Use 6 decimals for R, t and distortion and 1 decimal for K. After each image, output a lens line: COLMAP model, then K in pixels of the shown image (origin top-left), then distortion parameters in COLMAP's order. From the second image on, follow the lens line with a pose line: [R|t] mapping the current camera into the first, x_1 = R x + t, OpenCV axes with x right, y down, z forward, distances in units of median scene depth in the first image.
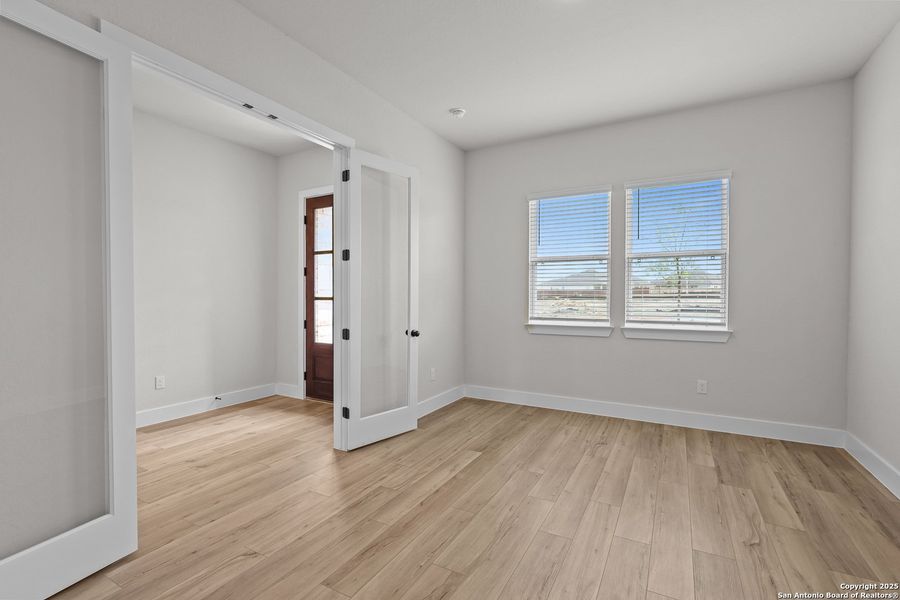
lens RADIAL K [[412.5, 0, 452.5], [0, 412.5, 296.7], [0, 0, 1]] dist [-0.004372, 0.001651]
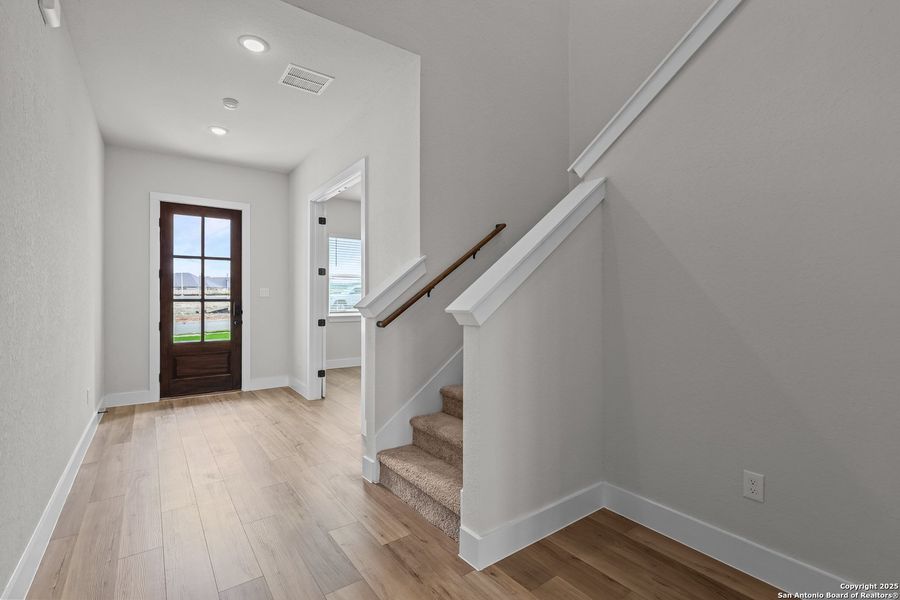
lens RADIAL K [[412.5, 0, 448.0], [0, 412.5, 296.1], [0, 0, 1]] dist [-0.004372, 0.001651]
pose [[0.445911, -0.000541, 0.895077, -0.948911], [-0.001221, 0.999999, 0.001213, -0.009158], [-0.895076, -0.001634, 0.445910, -0.075295]]
